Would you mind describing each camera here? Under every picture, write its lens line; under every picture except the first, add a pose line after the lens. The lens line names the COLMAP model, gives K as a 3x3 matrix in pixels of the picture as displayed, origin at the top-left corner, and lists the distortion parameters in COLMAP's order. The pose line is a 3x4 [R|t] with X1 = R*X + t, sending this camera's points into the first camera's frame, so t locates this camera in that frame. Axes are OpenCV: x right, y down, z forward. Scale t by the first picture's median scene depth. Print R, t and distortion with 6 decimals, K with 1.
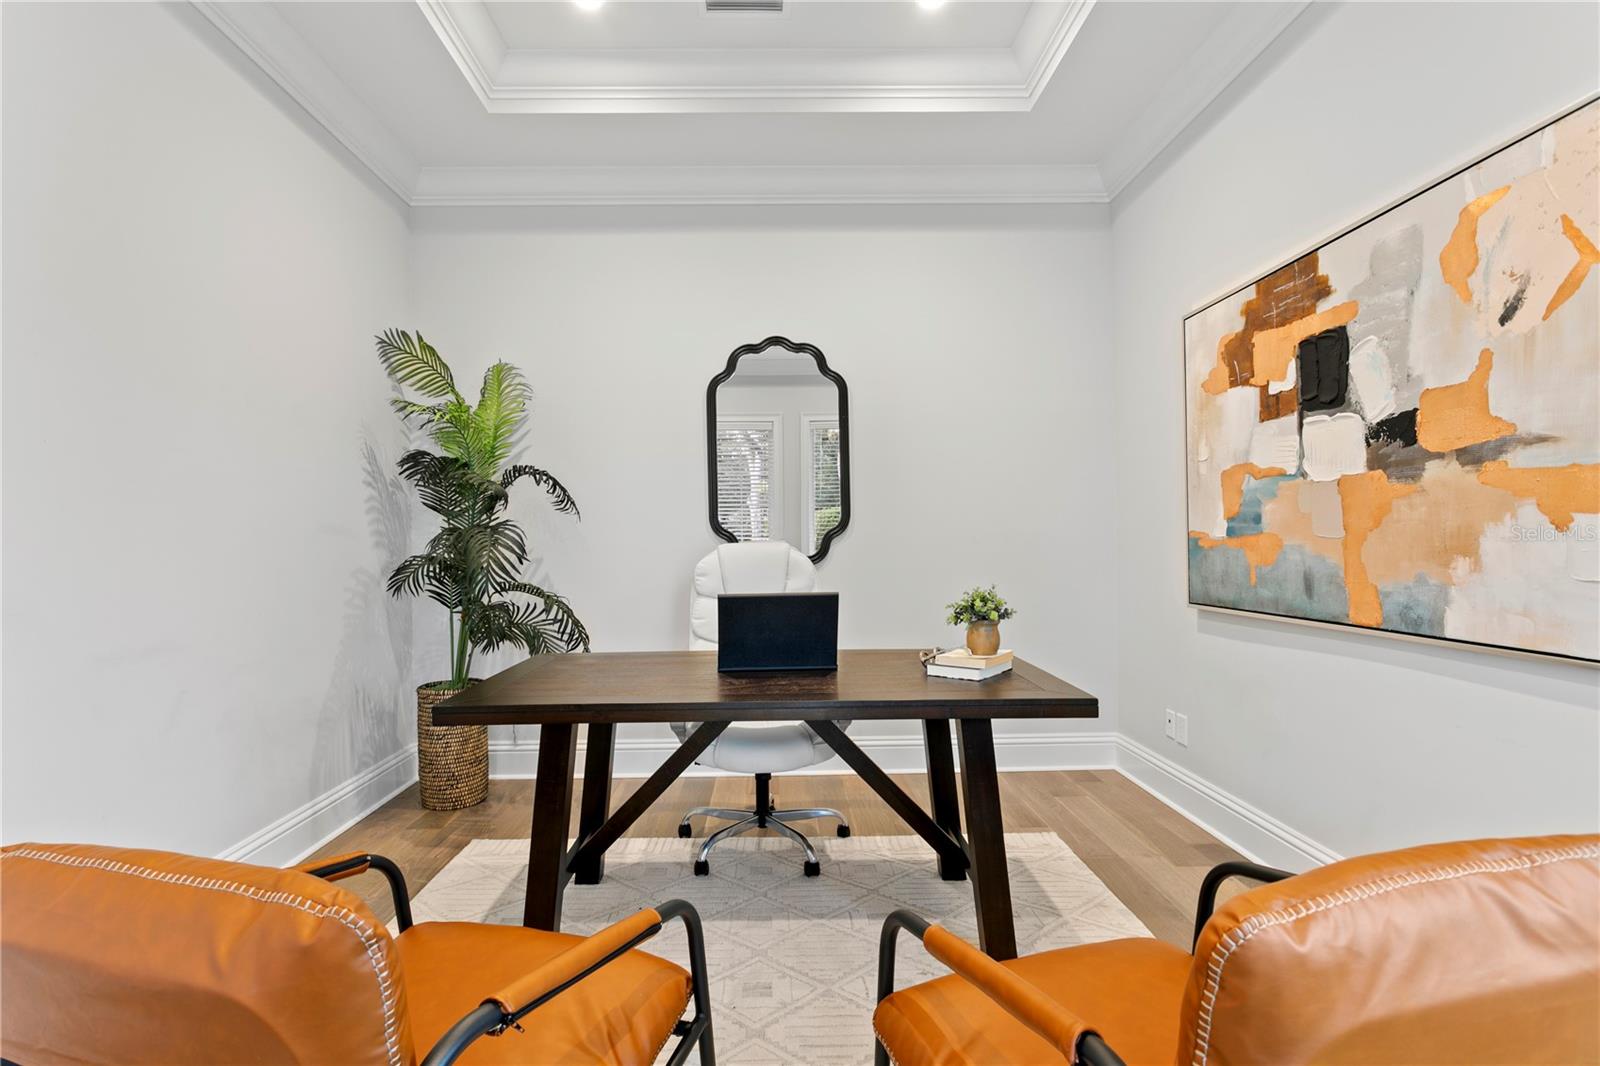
lens RADIAL K [[796.9, 0, 793.8], [0, 796.9, 536.1], [0, 0, 1]] dist [-0.003644, 0.004390]
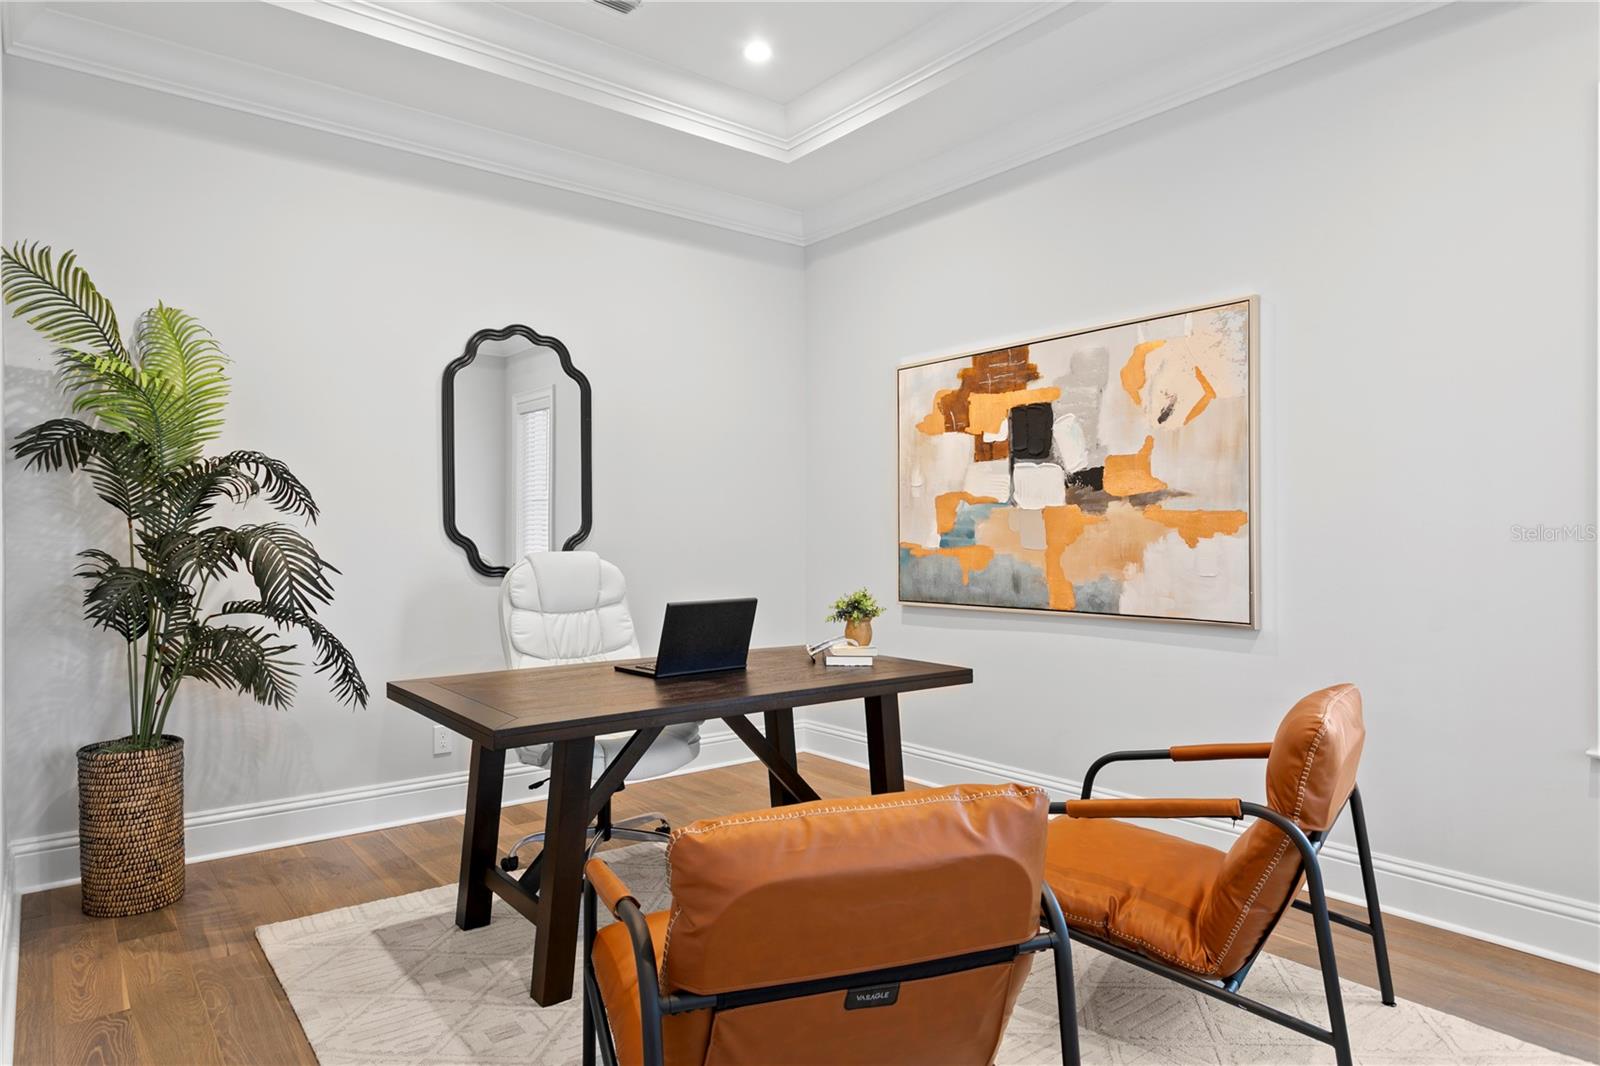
lens RADIAL K [[968.4, 0, 755.2], [0, 968.4, 539.8], [0, 0, 1]] dist [-0.002149, 0.009001]
pose [[0.800056, 0.007911, 0.599873, -0.721713], [-0.009761, 0.999952, -0.000168, -0.009800], [-0.599846, -0.005721, 0.800095, -0.078076]]
